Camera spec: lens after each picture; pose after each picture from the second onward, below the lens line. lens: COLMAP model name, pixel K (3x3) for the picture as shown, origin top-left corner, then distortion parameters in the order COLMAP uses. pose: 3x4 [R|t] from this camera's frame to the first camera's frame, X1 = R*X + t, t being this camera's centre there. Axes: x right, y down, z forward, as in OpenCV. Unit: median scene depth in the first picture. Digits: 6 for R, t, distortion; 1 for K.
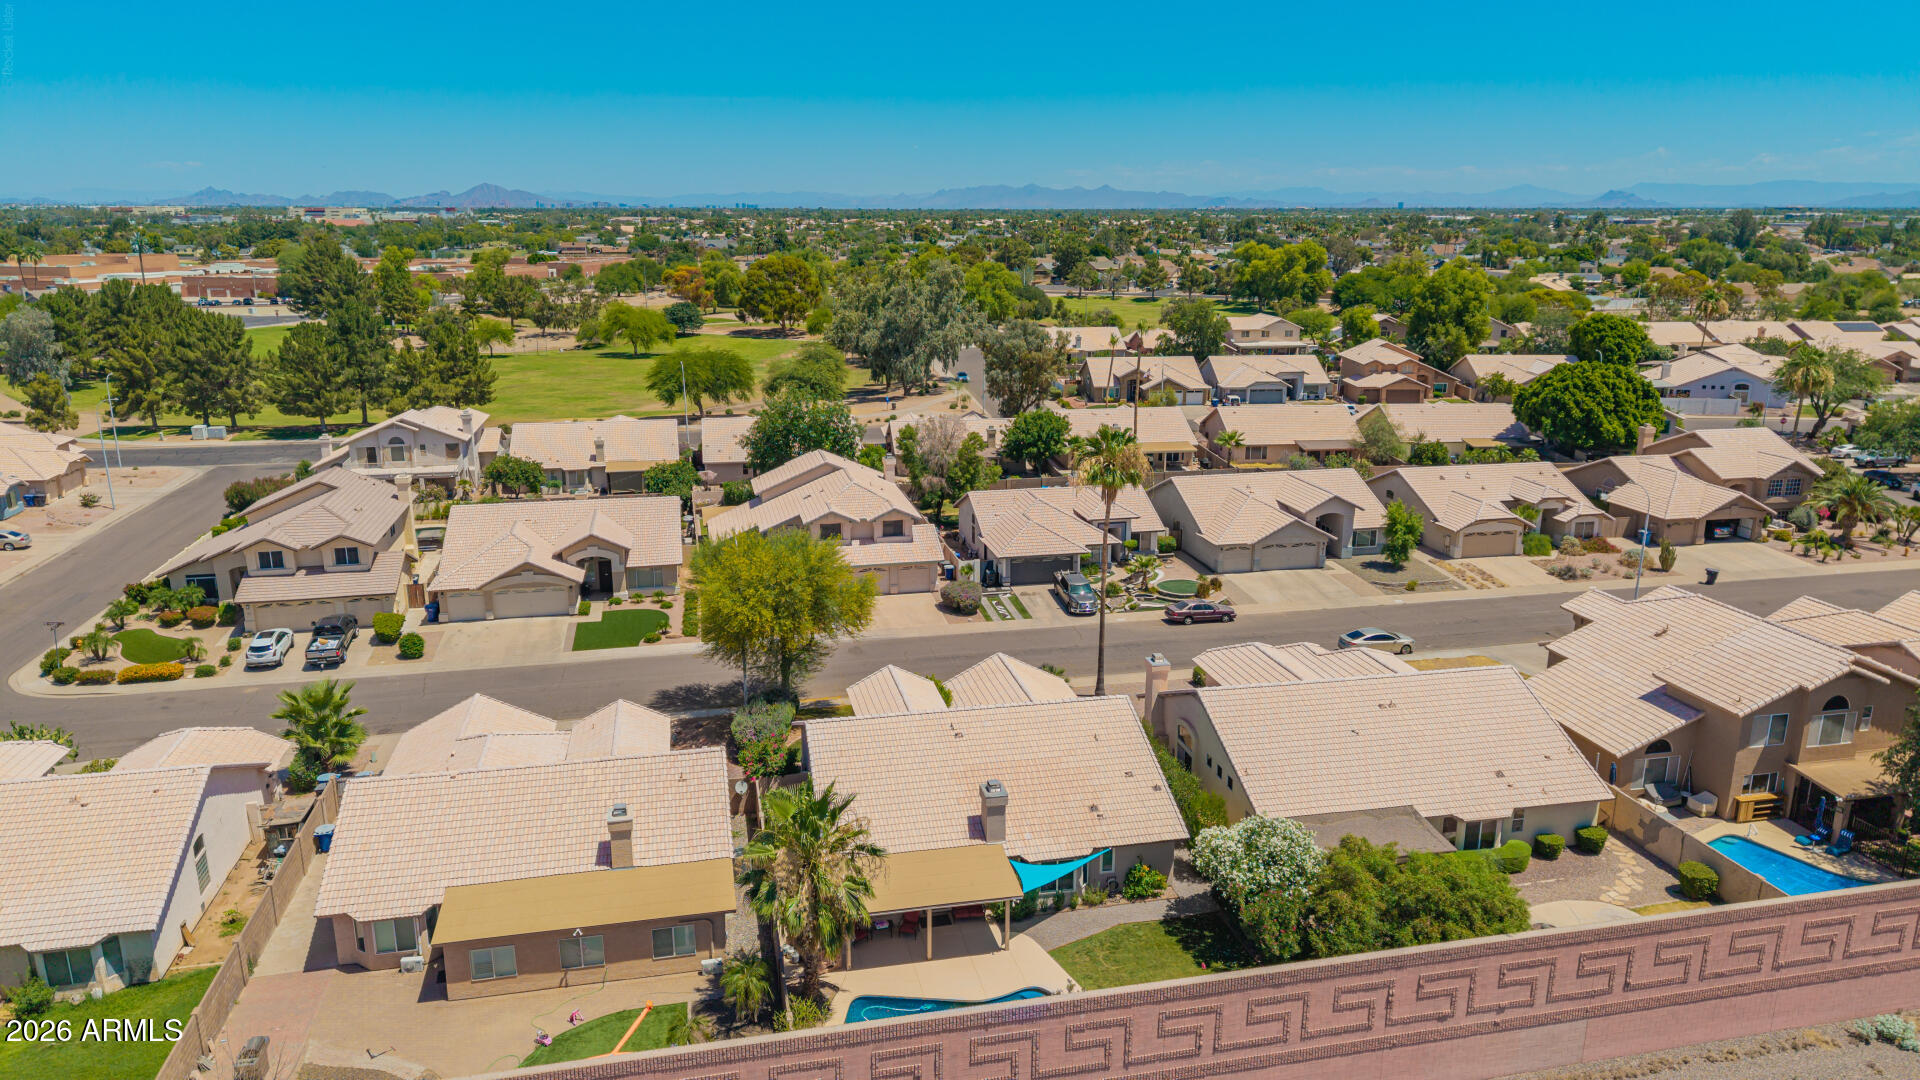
lens RADIAL K [[1286.6, 0, 960.0], [0, 1286.6, 540.0], [0, 0, 1]] dist [0.033814, -0.033031]
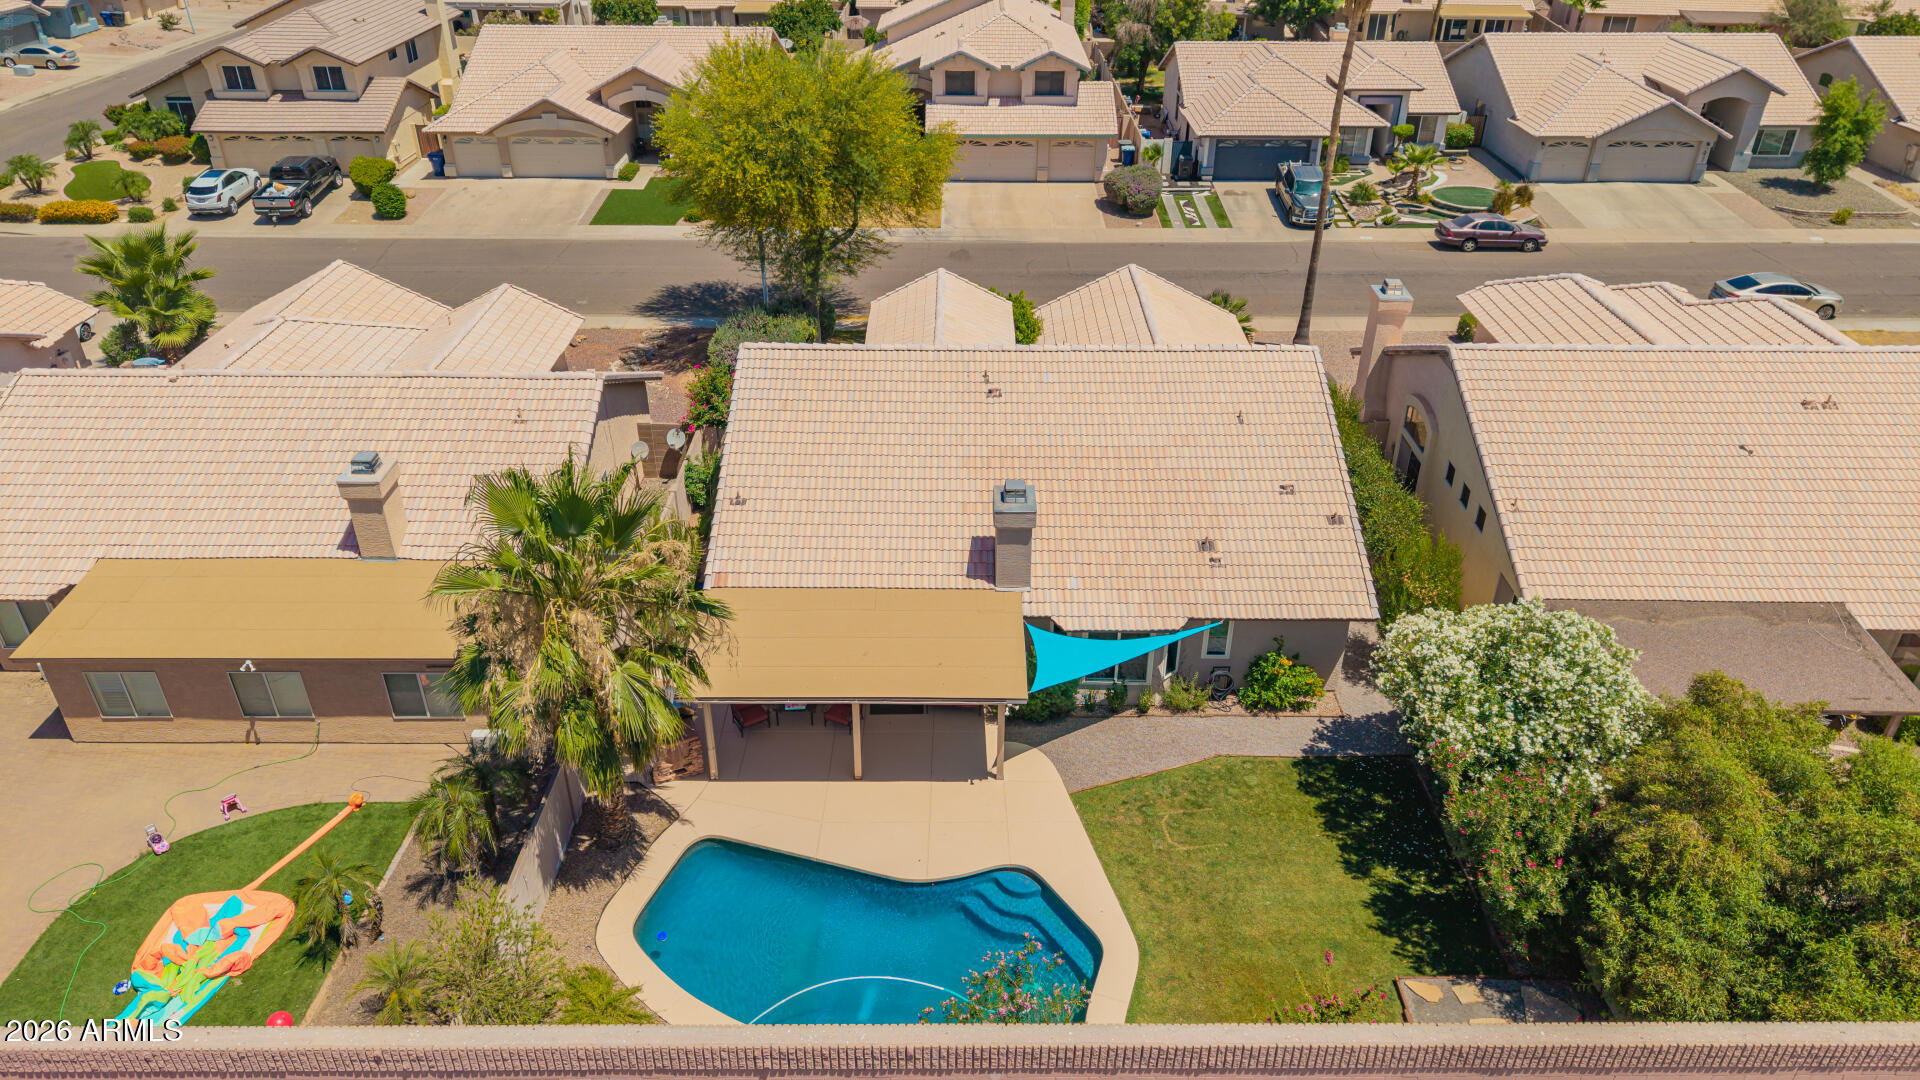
lens RADIAL K [[1286.6, 0, 960.0], [0, 1286.6, 540.0], [0, 0, 1]] dist [0.033814, -0.033031]
pose [[0.976476, 0.112893, -0.183710, 0.062057], [-0.057322, 0.957241, 0.283555, 0.034661], [0.207867, -0.266354, 0.941194, 0.281698]]
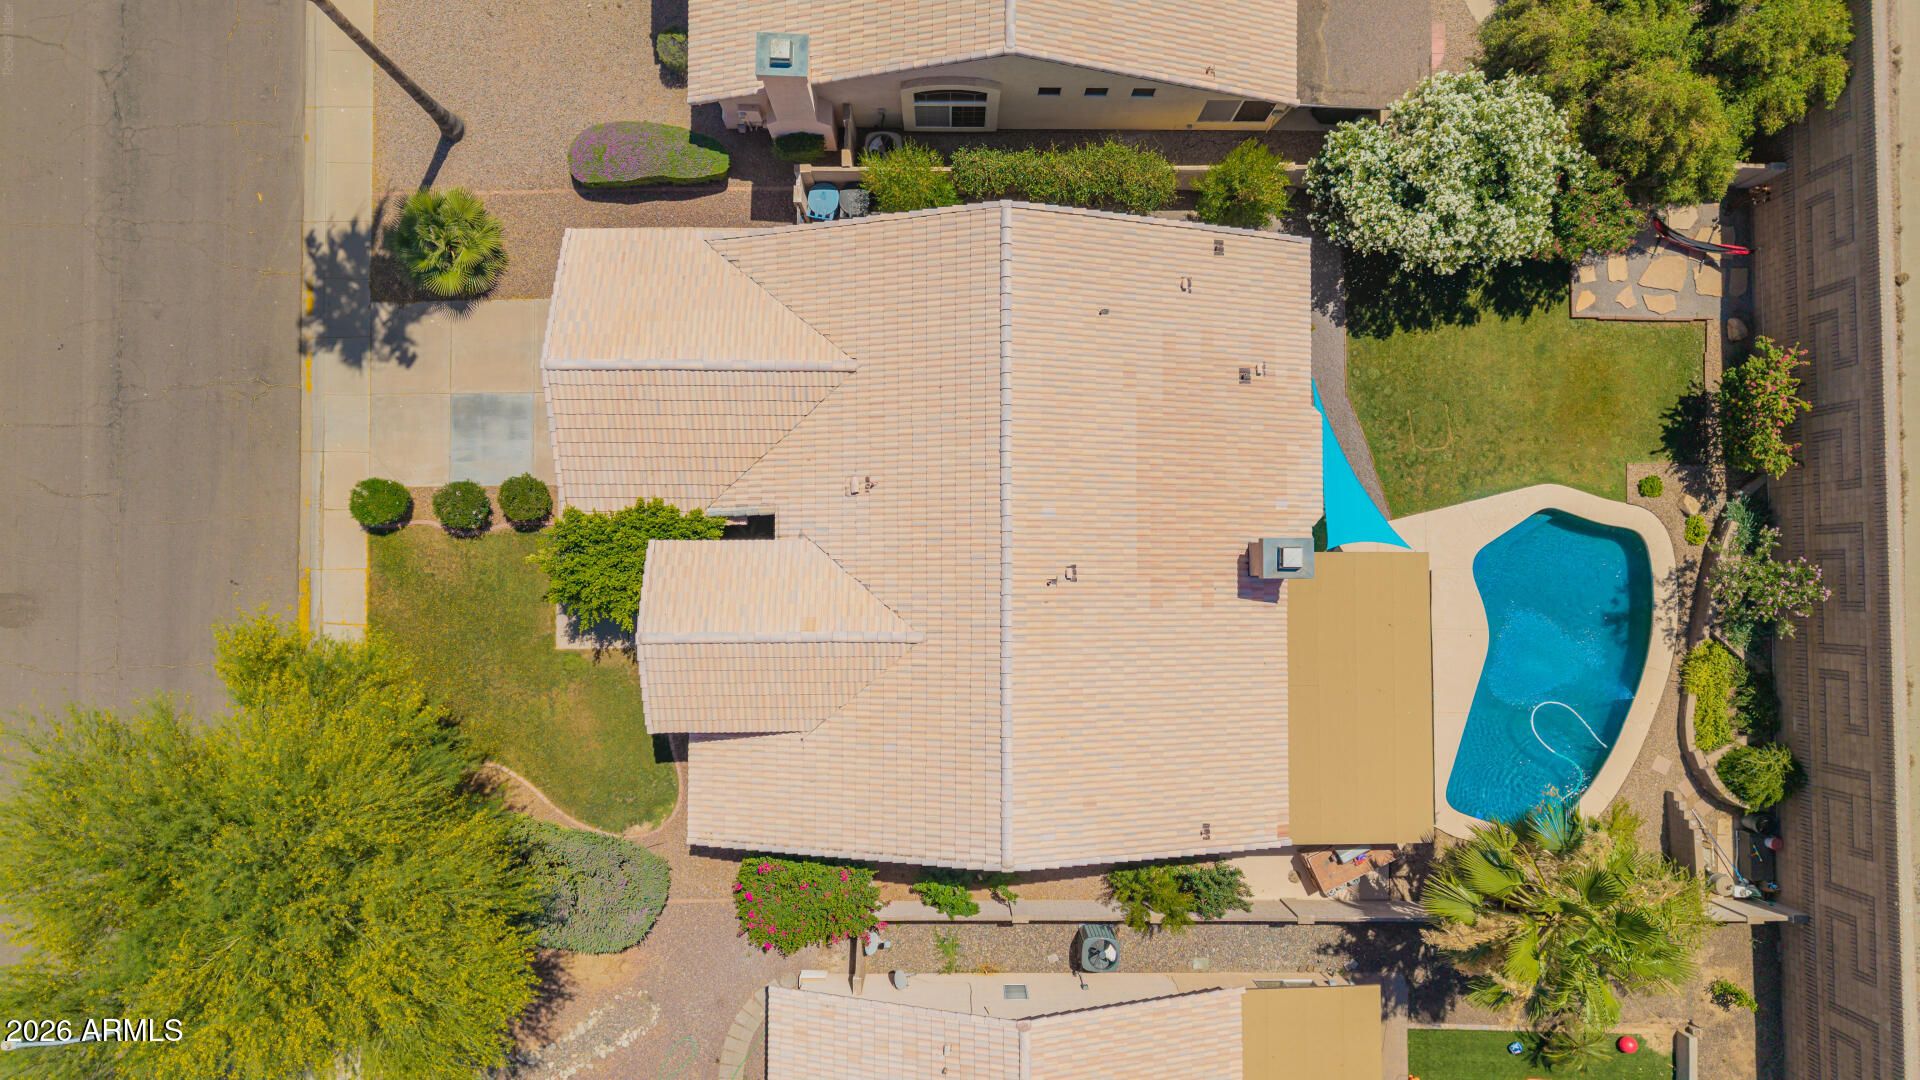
lens RADIAL K [[1282.2, 0, 965.4], [0, 1282.2, 544.4], [0, 0, 1]] dist [0.039374, -0.032823]
pose [[0.214375, -0.976135, 0.034697, -0.010965], [0.232176, 0.085430, 0.968915, -0.230423], [-0.948756, -0.199656, 0.244949, 0.587049]]
